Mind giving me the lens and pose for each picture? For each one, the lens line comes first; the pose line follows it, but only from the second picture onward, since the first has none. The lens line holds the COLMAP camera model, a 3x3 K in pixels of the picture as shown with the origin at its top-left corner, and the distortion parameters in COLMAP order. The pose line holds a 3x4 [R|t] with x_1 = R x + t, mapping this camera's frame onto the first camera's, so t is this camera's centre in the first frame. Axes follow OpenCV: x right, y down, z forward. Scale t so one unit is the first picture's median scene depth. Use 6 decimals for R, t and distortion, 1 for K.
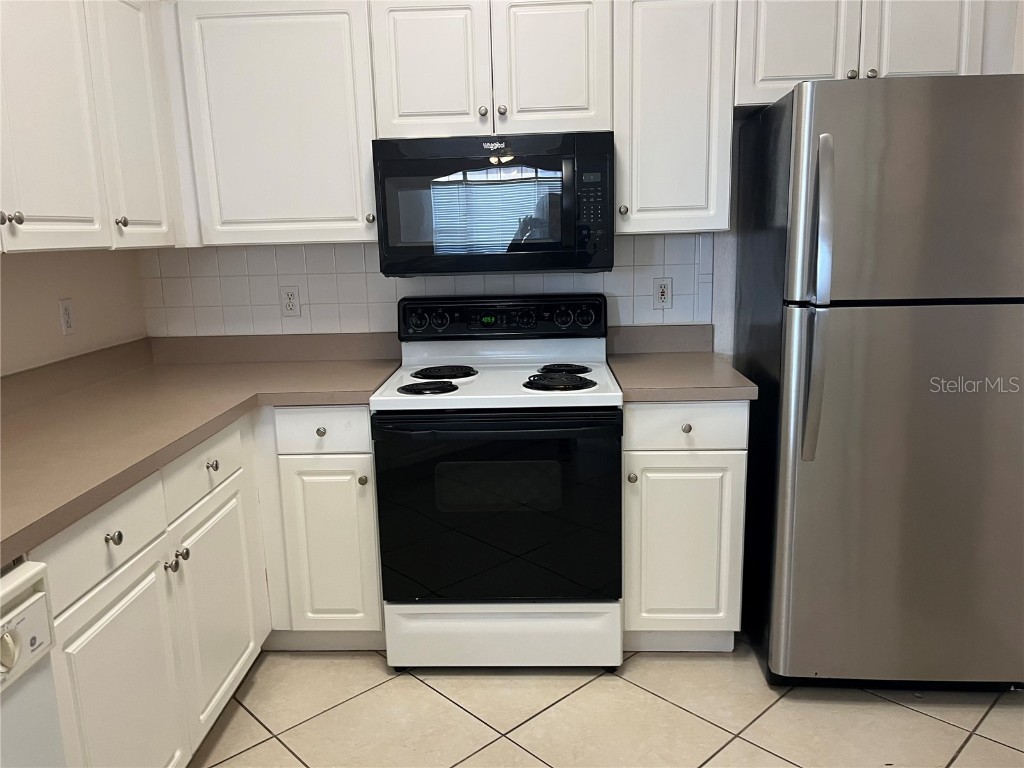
lens RADIAL K [[771.2, 0, 512.3], [0, 771.2, 386.9], [0, 0, 1]] dist [0.035629, -0.059532]
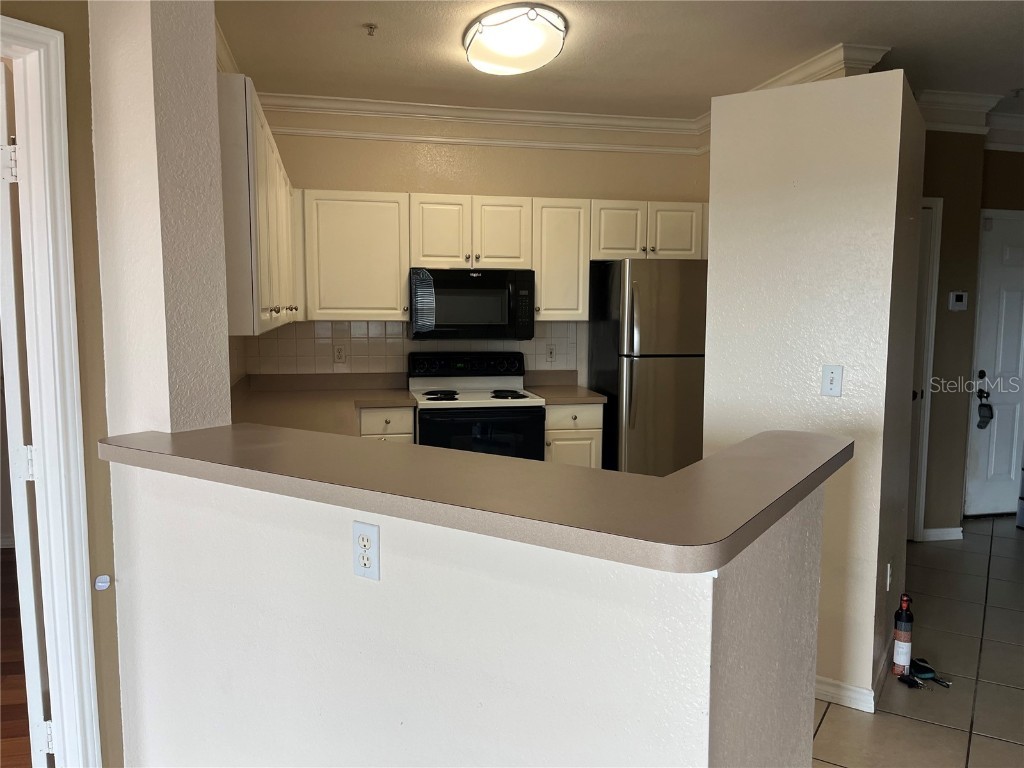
lens RADIAL K [[771.2, 0, 512.2], [0, 771.2, 390.3], [0, 0, 1]] dist [0.035629, -0.059532]
pose [[0.967297, 0.005977, 0.253577, -0.415219], [0.017810, 0.995655, -0.091404, 0.153795], [-0.253022, 0.092931, 0.962987, -0.848383]]
